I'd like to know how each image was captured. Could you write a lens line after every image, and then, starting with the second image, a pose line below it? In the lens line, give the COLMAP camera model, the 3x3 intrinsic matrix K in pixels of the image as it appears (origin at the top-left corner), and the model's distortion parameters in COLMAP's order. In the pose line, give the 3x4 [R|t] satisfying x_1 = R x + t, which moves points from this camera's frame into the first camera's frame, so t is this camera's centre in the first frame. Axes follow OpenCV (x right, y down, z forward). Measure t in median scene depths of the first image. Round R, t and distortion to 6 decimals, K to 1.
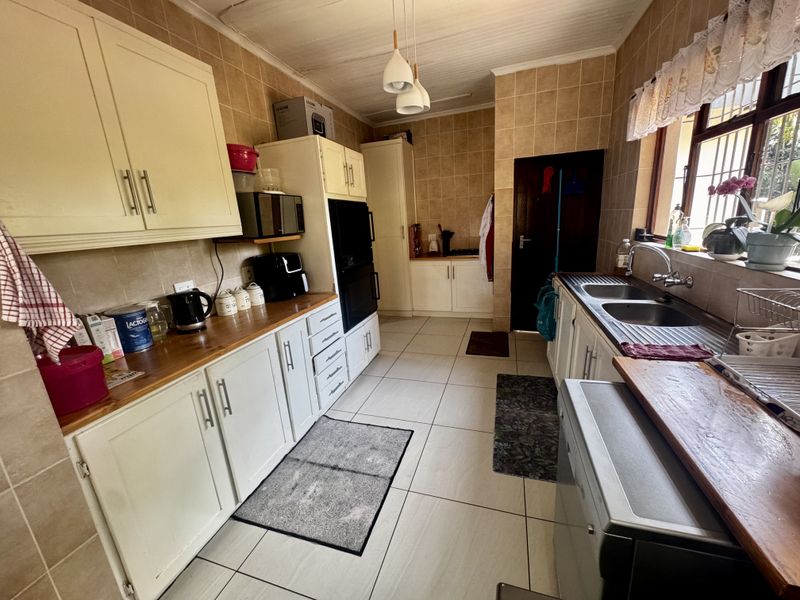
lens RADIAL K [[319.8, 0, 400.0], [0, 319.8, 300.0], [0, 0, 1]] dist [-0.004148, -0.000325]
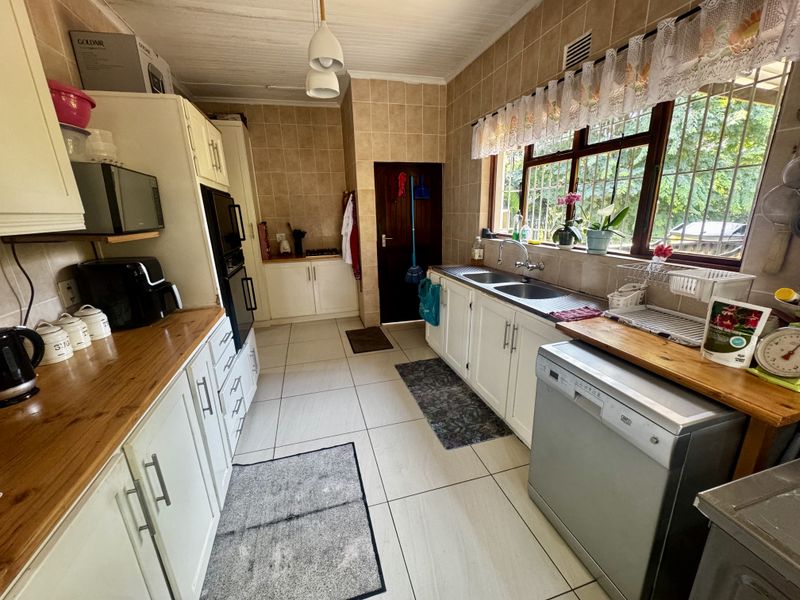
lens RADIAL K [[319.8, 0, 400.0], [0, 319.8, 300.0], [0, 0, 1]] dist [-0.004148, -0.000325]
pose [[0.831025, -0.108456, 0.545560, -0.264977], [0.110578, 0.993443, 0.029056, -0.012156], [-0.545134, 0.036181, 0.837568, 0.113203]]
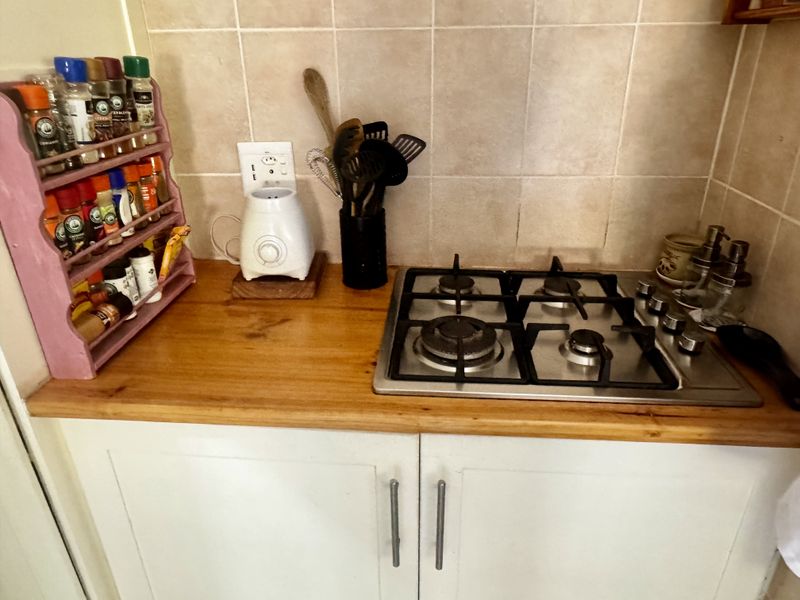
lens RADIAL K [[539.1, 0, 400.0], [0, 539.1, 300.0], [0, 0, 1]] dist [0.000028, -0.000022]
pose [[0.971834, -0.047570, 0.230813, 0.197246], [0.005016, 0.983369, 0.181549, -0.353142], [-0.235611, -0.175278, 0.955911, 1.457885]]
